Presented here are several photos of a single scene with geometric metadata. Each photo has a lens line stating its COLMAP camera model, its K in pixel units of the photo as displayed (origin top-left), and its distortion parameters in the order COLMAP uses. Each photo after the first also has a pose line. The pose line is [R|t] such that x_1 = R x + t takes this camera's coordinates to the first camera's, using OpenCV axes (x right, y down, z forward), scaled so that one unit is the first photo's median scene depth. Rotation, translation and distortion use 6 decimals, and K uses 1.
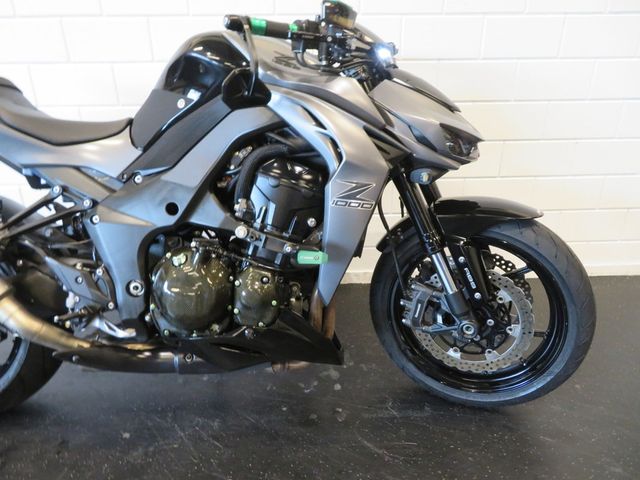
lens RADIAL K [[457.6, 0, 320.0], [0, 457.6, 240.0], [0, 0, 1]] dist [-0.008444, -0.000913]
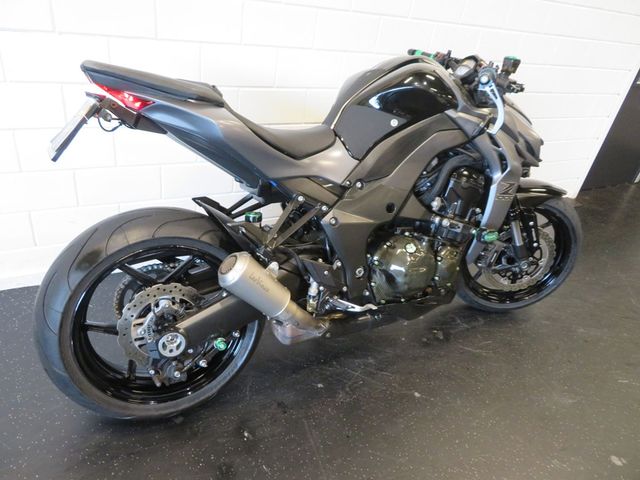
lens RADIAL K [[457.6, 0, 320.0], [0, 457.6, 240.0], [0, 0, 1]] dist [-0.008444, -0.000913]
pose [[0.886248, -0.113373, 0.449123, -1.008161], [0.030992, 0.981926, 0.186712, -0.209984], [-0.462173, -0.151554, 0.873743, -0.035788]]
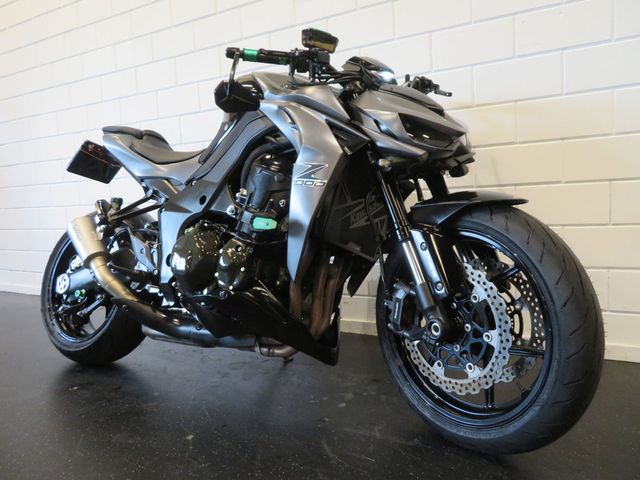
lens RADIAL K [[461.4, 0, 320.0], [0, 461.4, 240.0], [0, 0, 1]] dist [-0.008885, 0.002287]
pose [[0.857681, 0.011341, -0.514056, 0.598315], [-0.160639, 0.955624, -0.246936, 0.291237], [0.488444, 0.294370, 0.821443, 0.107655]]
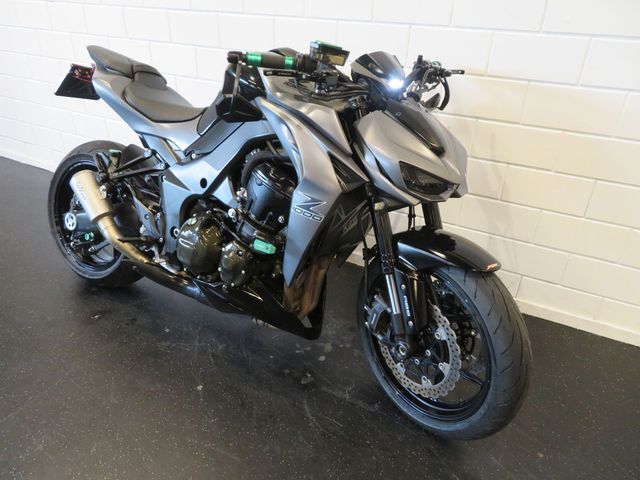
lens RADIAL K [[461.4, 0, 320.0], [0, 461.4, 240.0], [0, 0, 1]] dist [-0.008885, 0.002287]
pose [[0.859239, 0.272494, -0.432961, 0.567183], [-0.231968, 0.961854, 0.145009, -0.171928], [0.455960, -0.024164, 0.889672, -0.056212]]
